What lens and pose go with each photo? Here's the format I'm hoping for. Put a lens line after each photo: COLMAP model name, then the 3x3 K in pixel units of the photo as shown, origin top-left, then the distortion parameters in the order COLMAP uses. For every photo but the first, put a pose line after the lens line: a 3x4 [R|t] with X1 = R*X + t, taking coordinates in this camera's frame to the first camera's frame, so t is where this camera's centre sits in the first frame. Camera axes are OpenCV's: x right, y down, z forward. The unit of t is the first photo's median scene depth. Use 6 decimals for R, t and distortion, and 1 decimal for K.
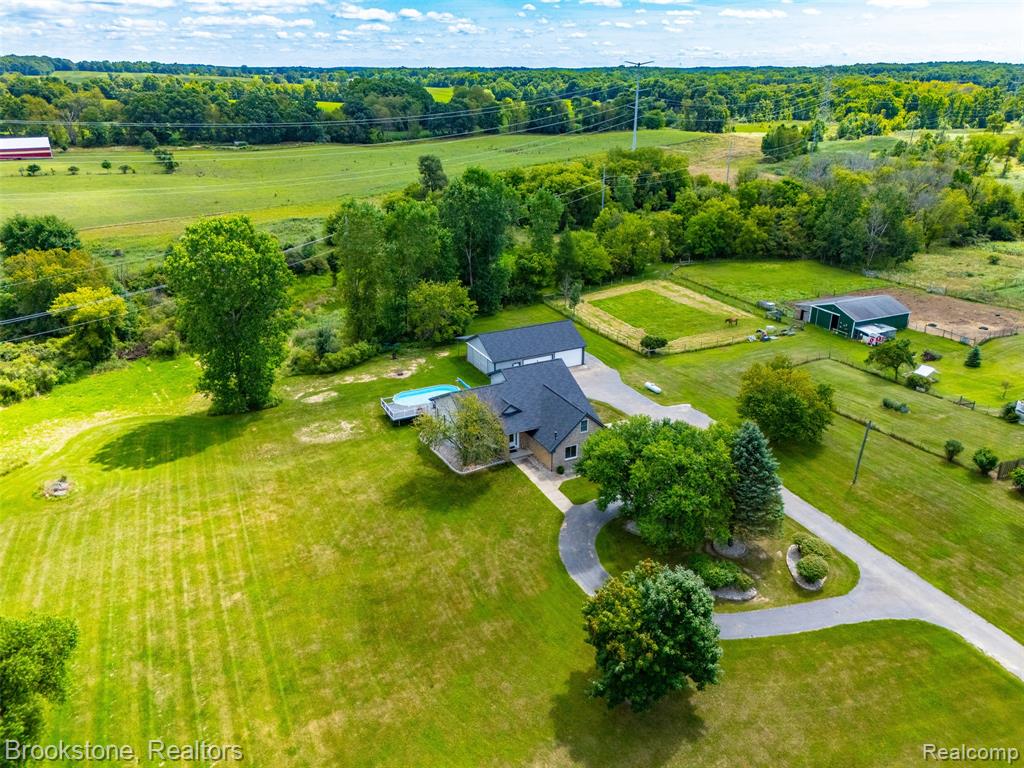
lens RADIAL K [[756.0, 0, 518.9], [0, 756.0, 377.2], [0, 0, 1]] dist [0.044795, -0.029644]
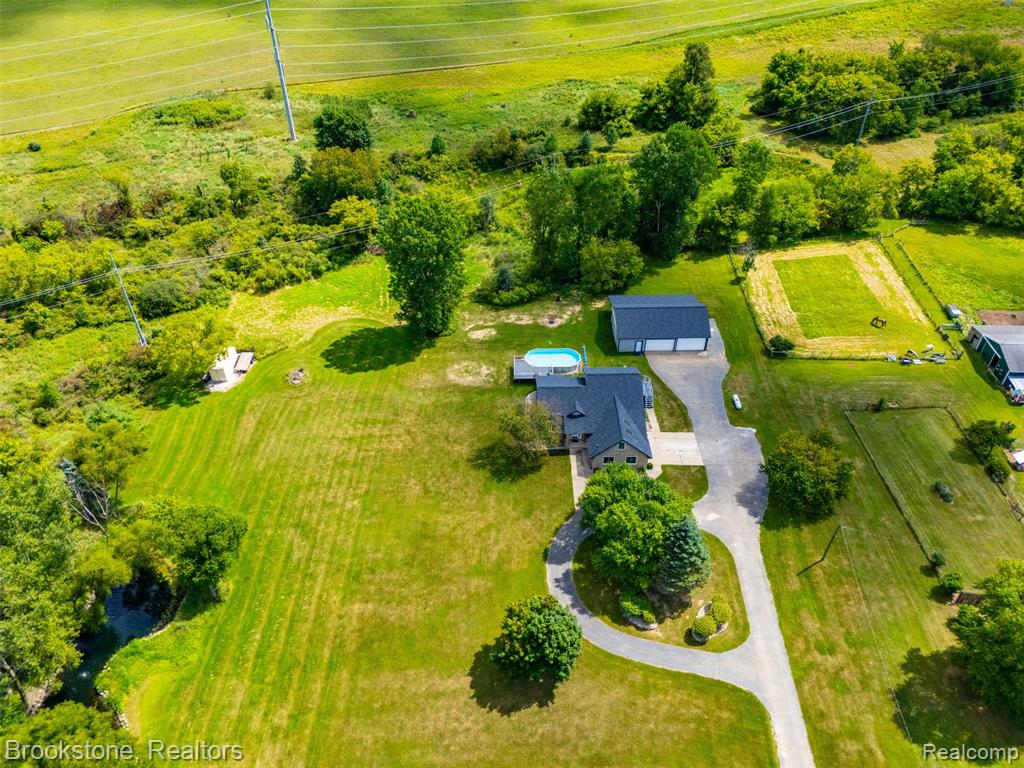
lens RADIAL K [[756.0, 0, 516.6], [0, 756.0, 380.2], [0, 0, 1]] dist [0.044795, -0.029644]
pose [[0.896638, 0.277776, -0.344791, 0.300866], [-0.162530, 0.930851, 0.327262, -0.383425], [0.411855, -0.237397, 0.879783, -0.160379]]
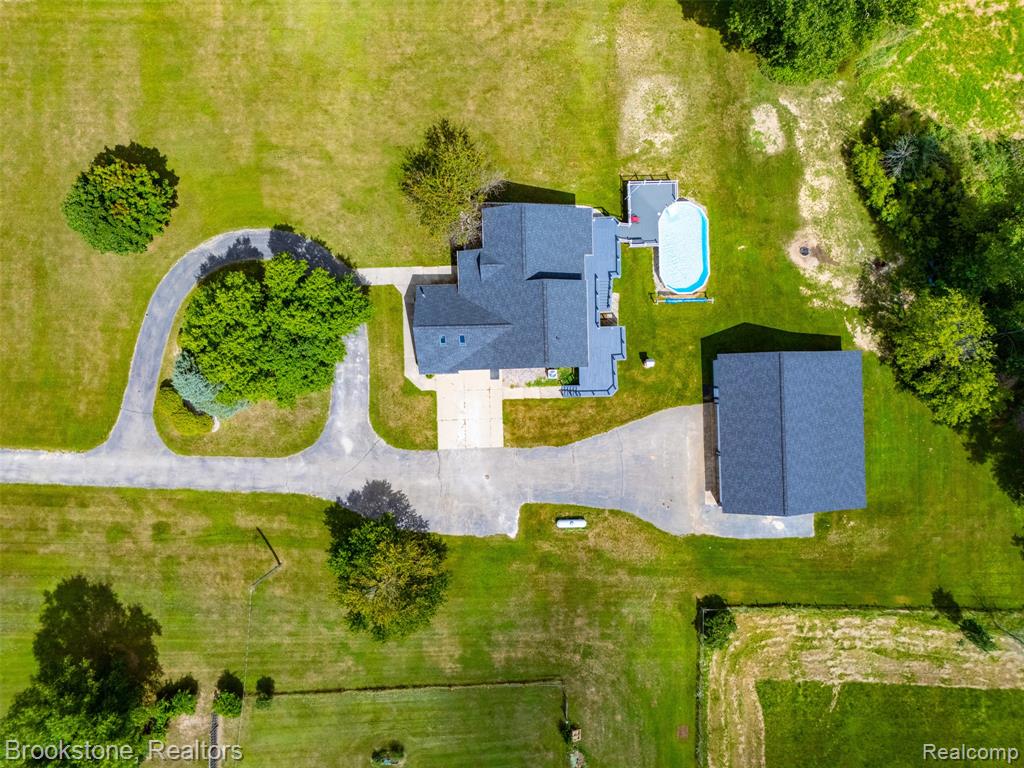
lens RADIAL K [[756.0, 0, 511.9], [0, 756.0, 383.9], [0, 0, 1]] dist [0.044795, -0.029644]
pose [[-0.432642, 0.901546, 0.006023, 0.083079], [-0.332609, -0.165818, 0.928373, -0.729450], [0.837969, 0.399650, 0.371602, 0.693546]]
